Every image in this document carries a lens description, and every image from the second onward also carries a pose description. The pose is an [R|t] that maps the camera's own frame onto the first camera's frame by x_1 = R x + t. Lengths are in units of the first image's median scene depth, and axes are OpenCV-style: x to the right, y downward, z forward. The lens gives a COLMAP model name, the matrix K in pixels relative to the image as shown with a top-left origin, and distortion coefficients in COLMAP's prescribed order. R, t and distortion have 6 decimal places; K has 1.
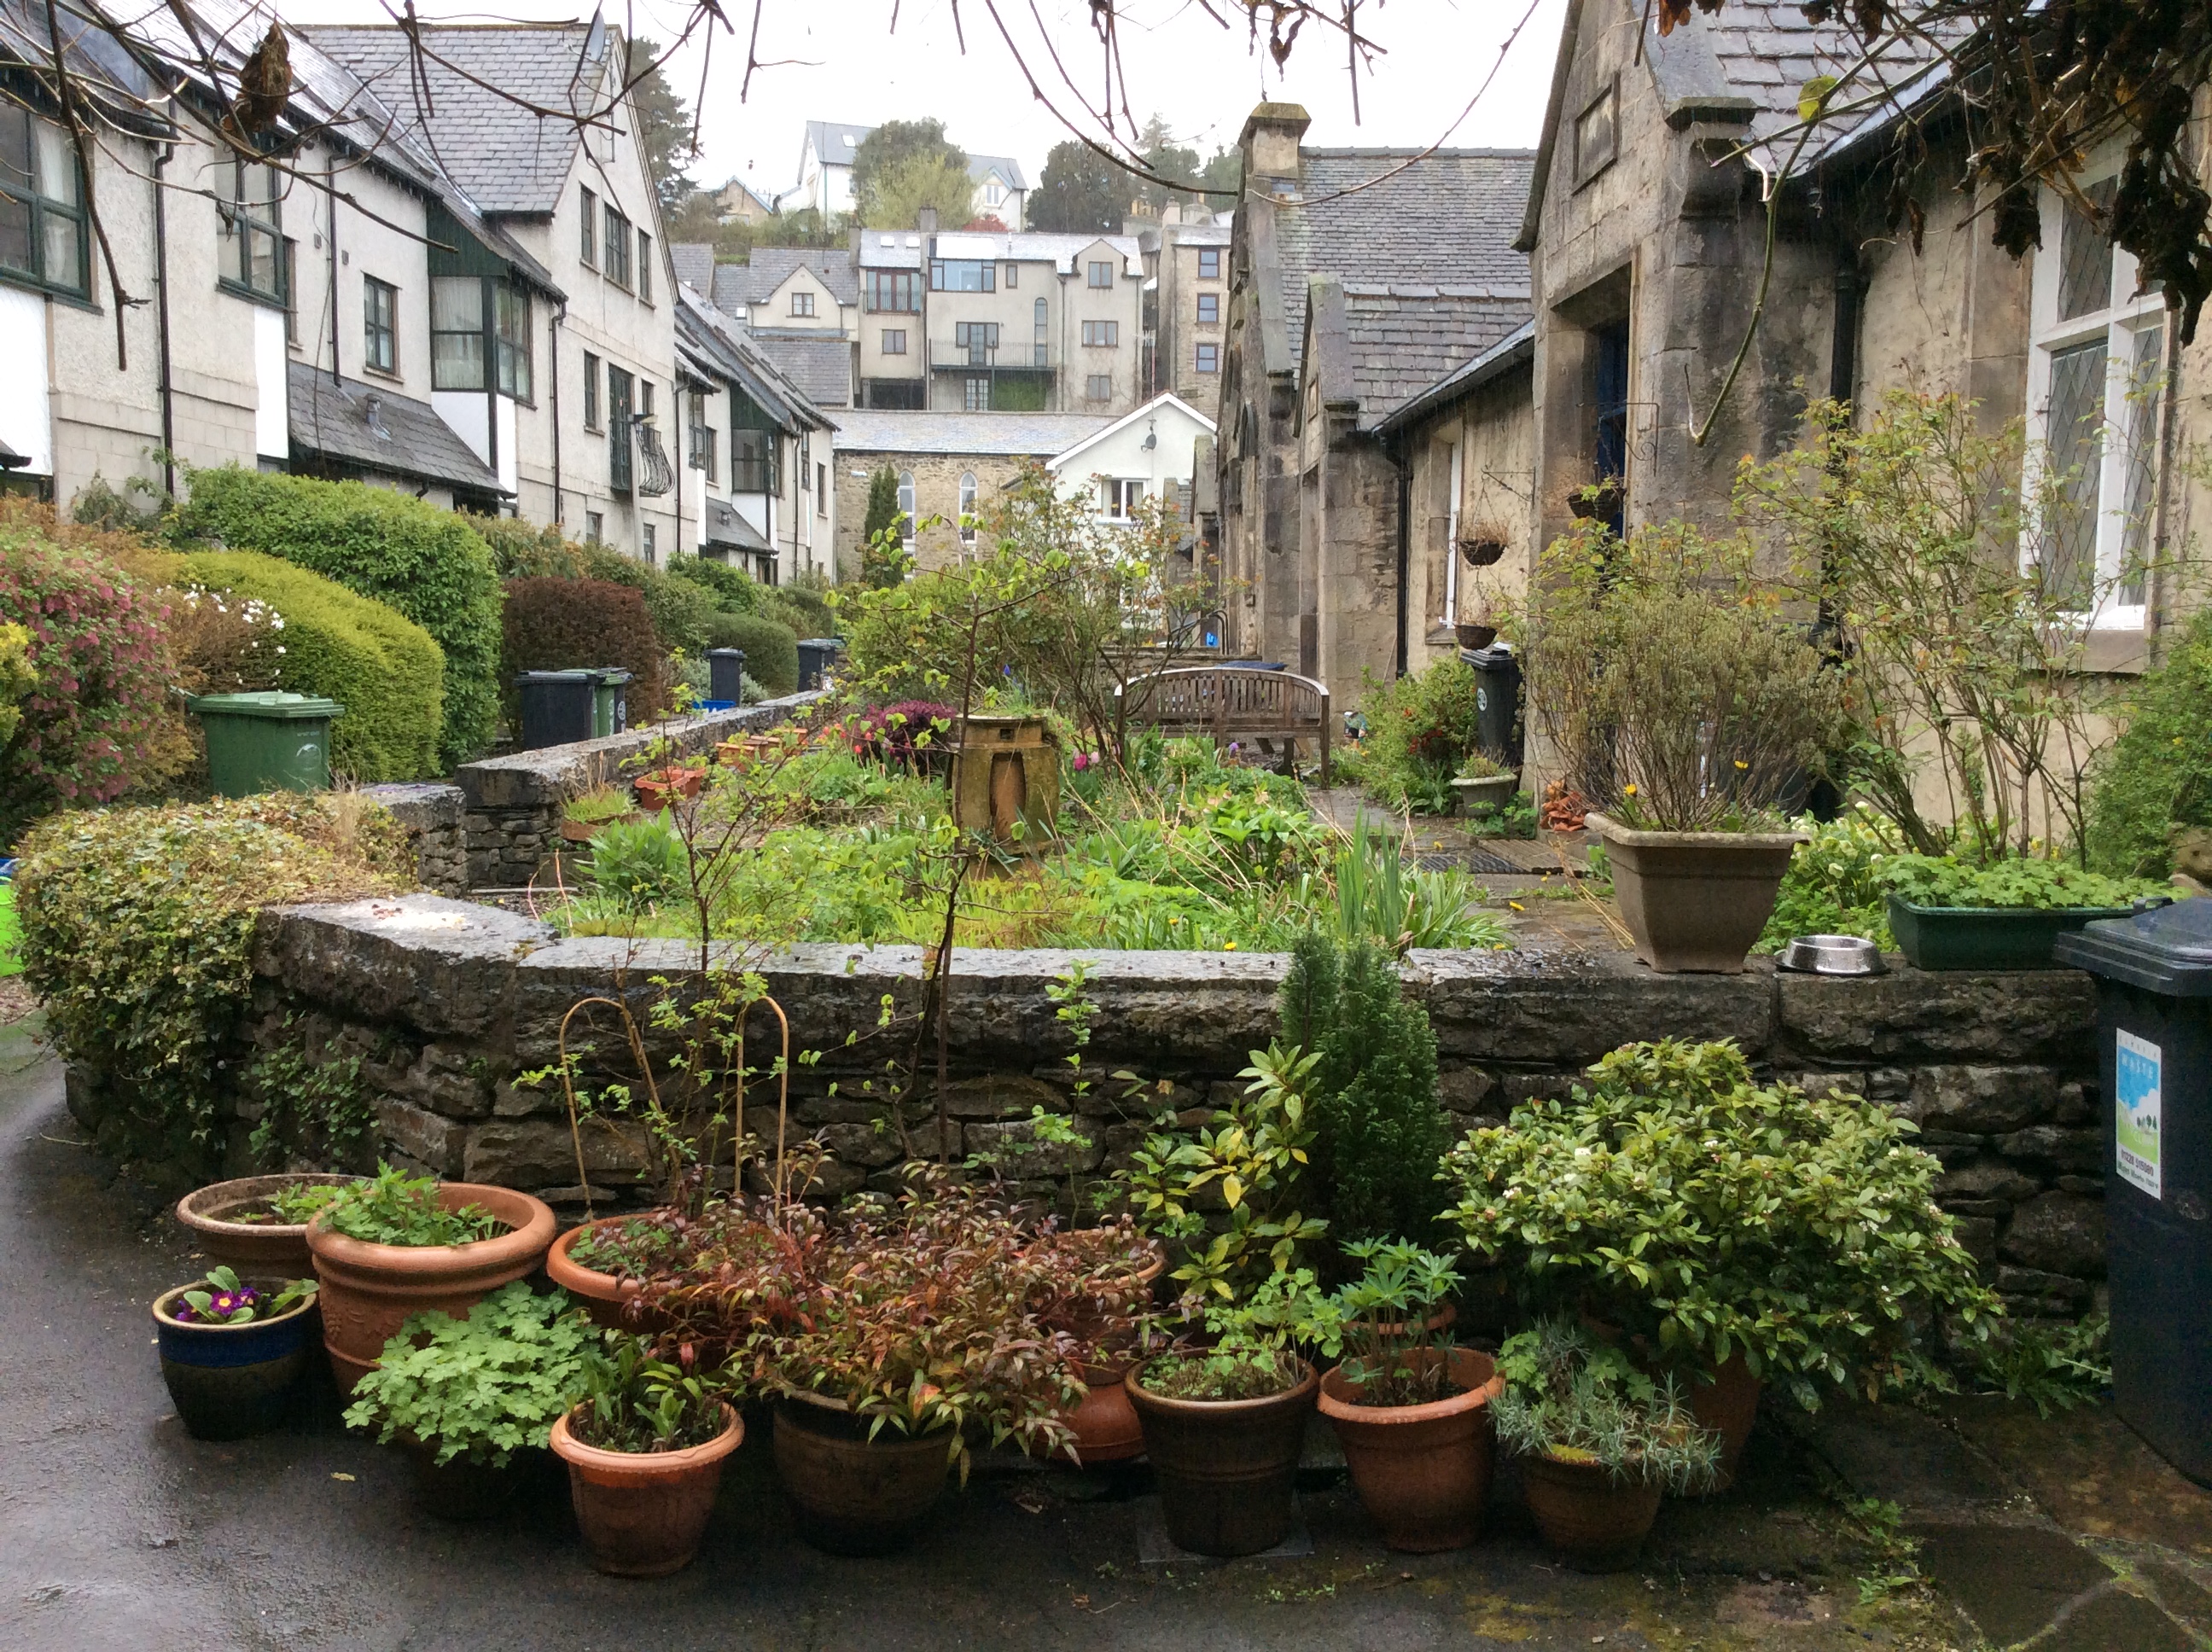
lens RADIAL K [[2052.4, 0, 1106.0], [0, 2052.4, 826.0], [0, 0, 1]] dist [-0.001551, -0.000329]
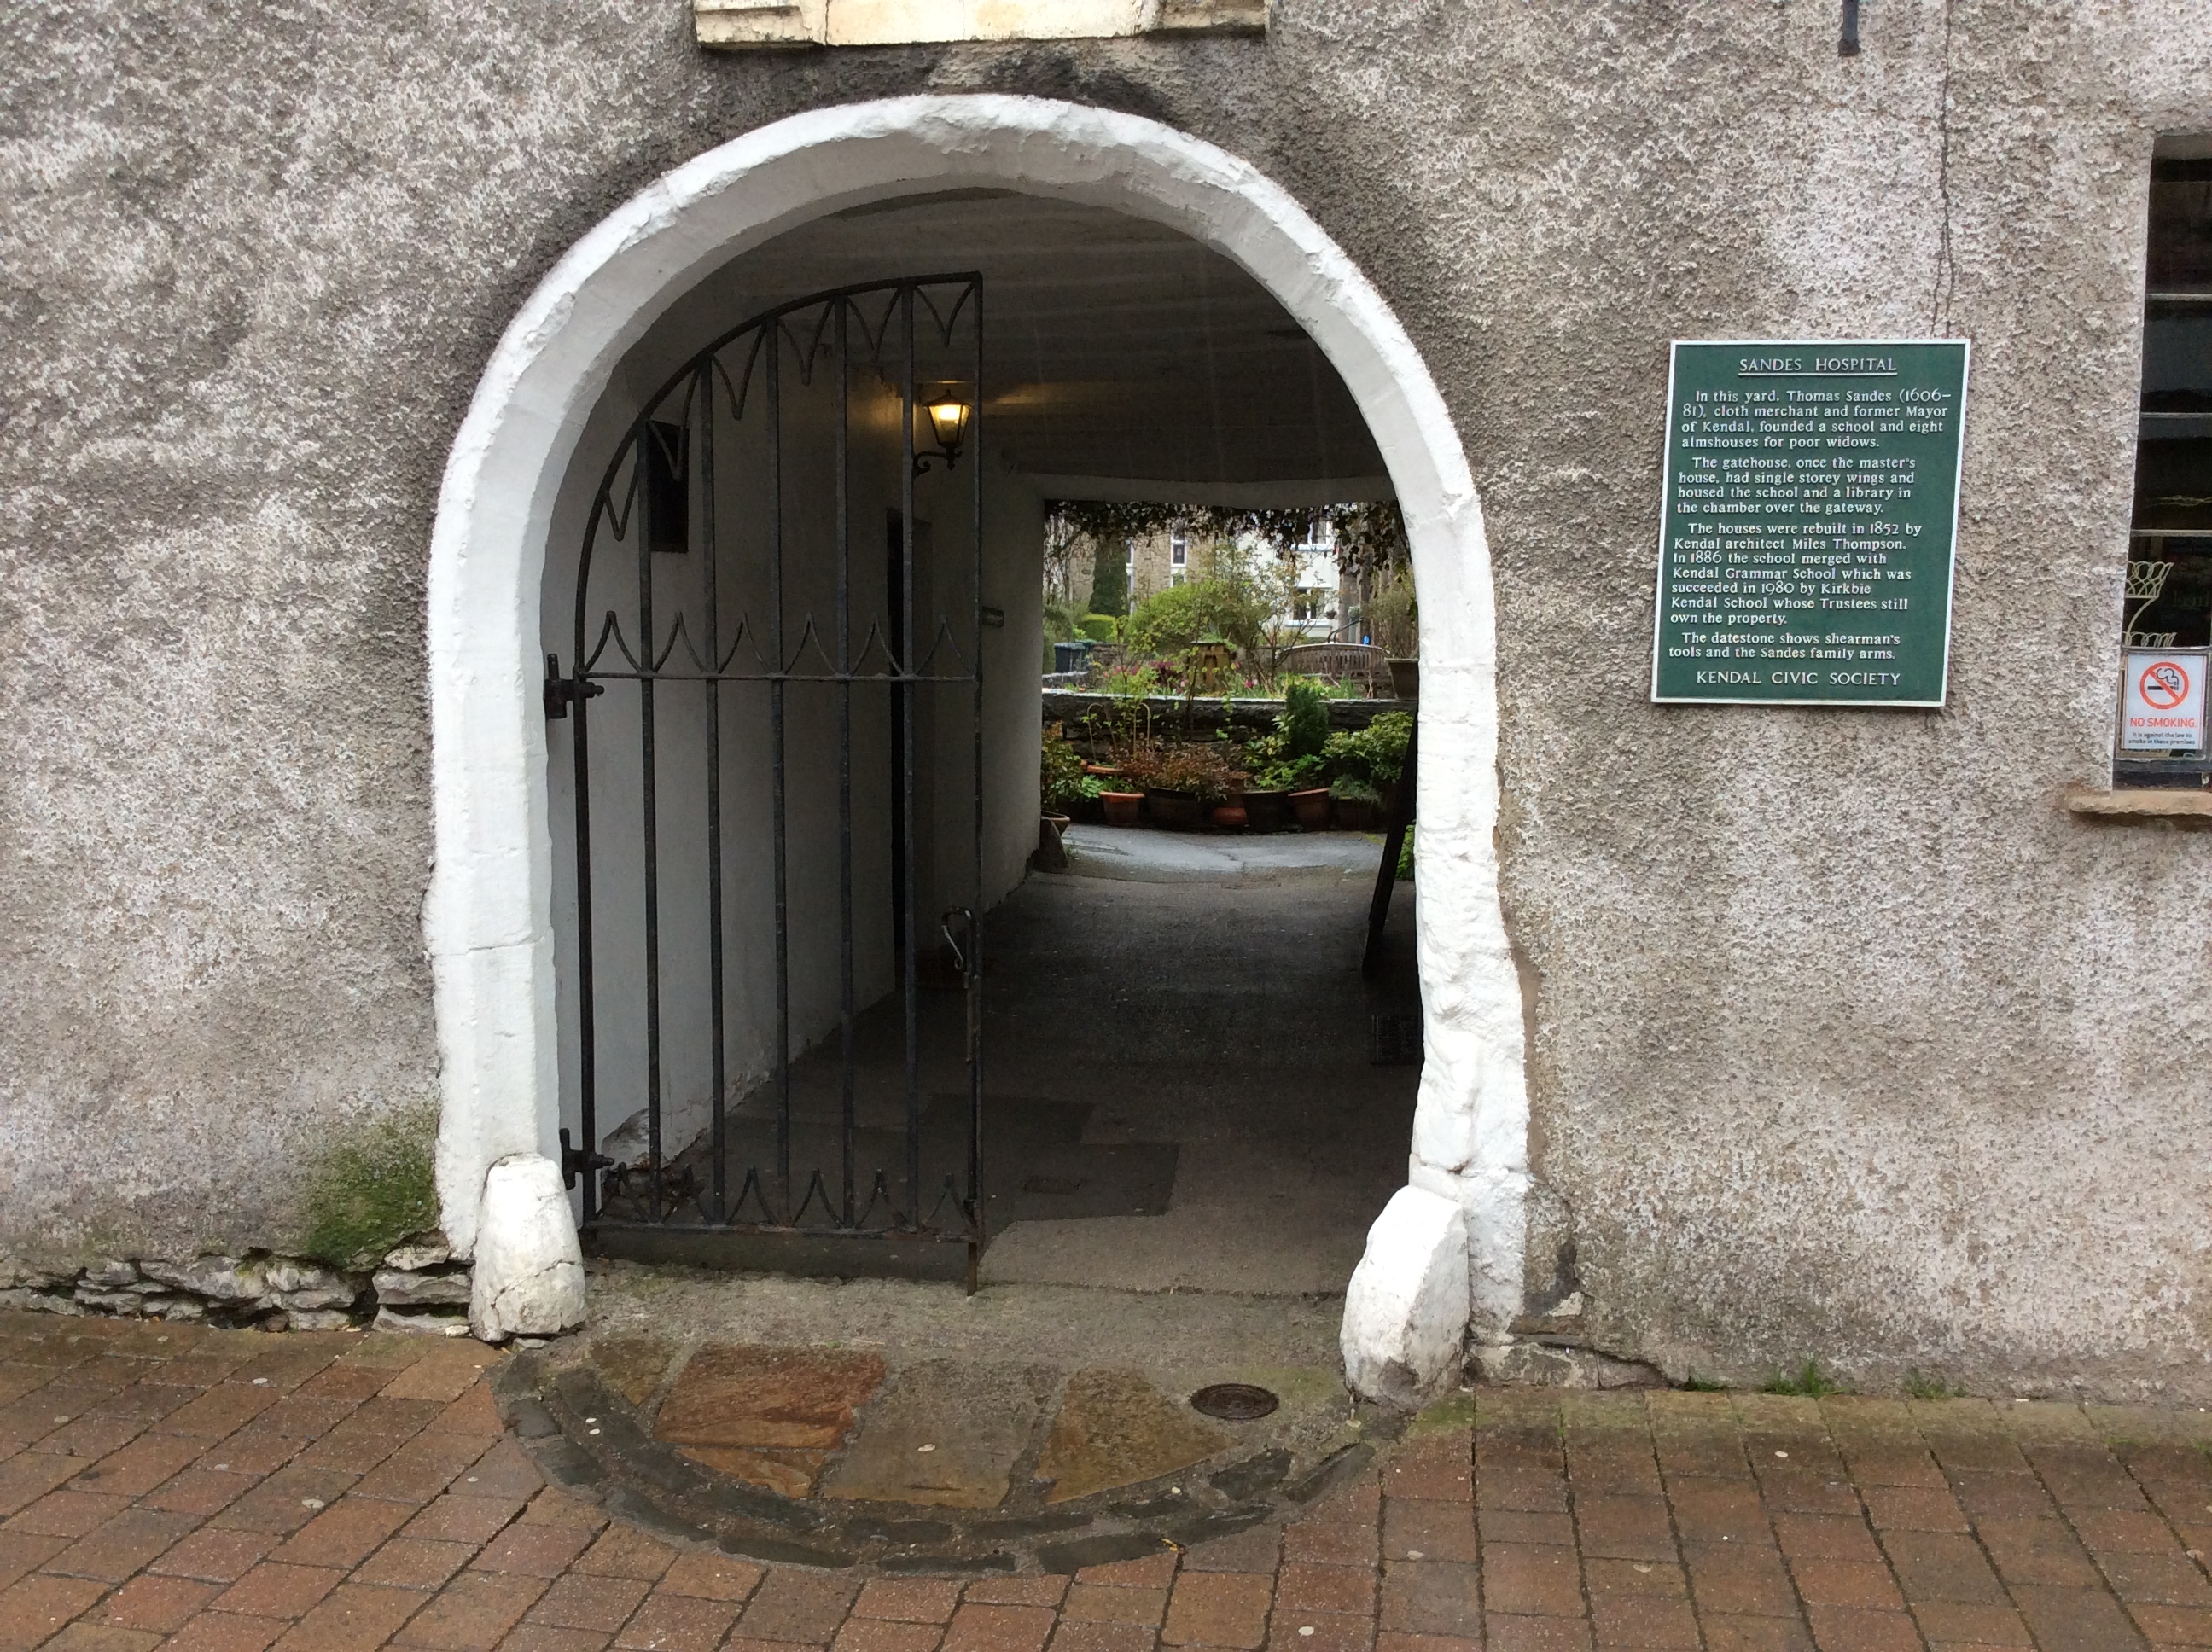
lens RADIAL K [[2052.4, 0, 1106.0], [0, 2052.4, 826.0], [0, 0, 1]] dist [-0.001551, -0.000329]
pose [[0.995128, 0.006124, -0.098404, 0.130531], [-0.007039, 0.999935, -0.008946, 0.342322], [0.098343, 0.009595, 0.995106, -2.692342]]
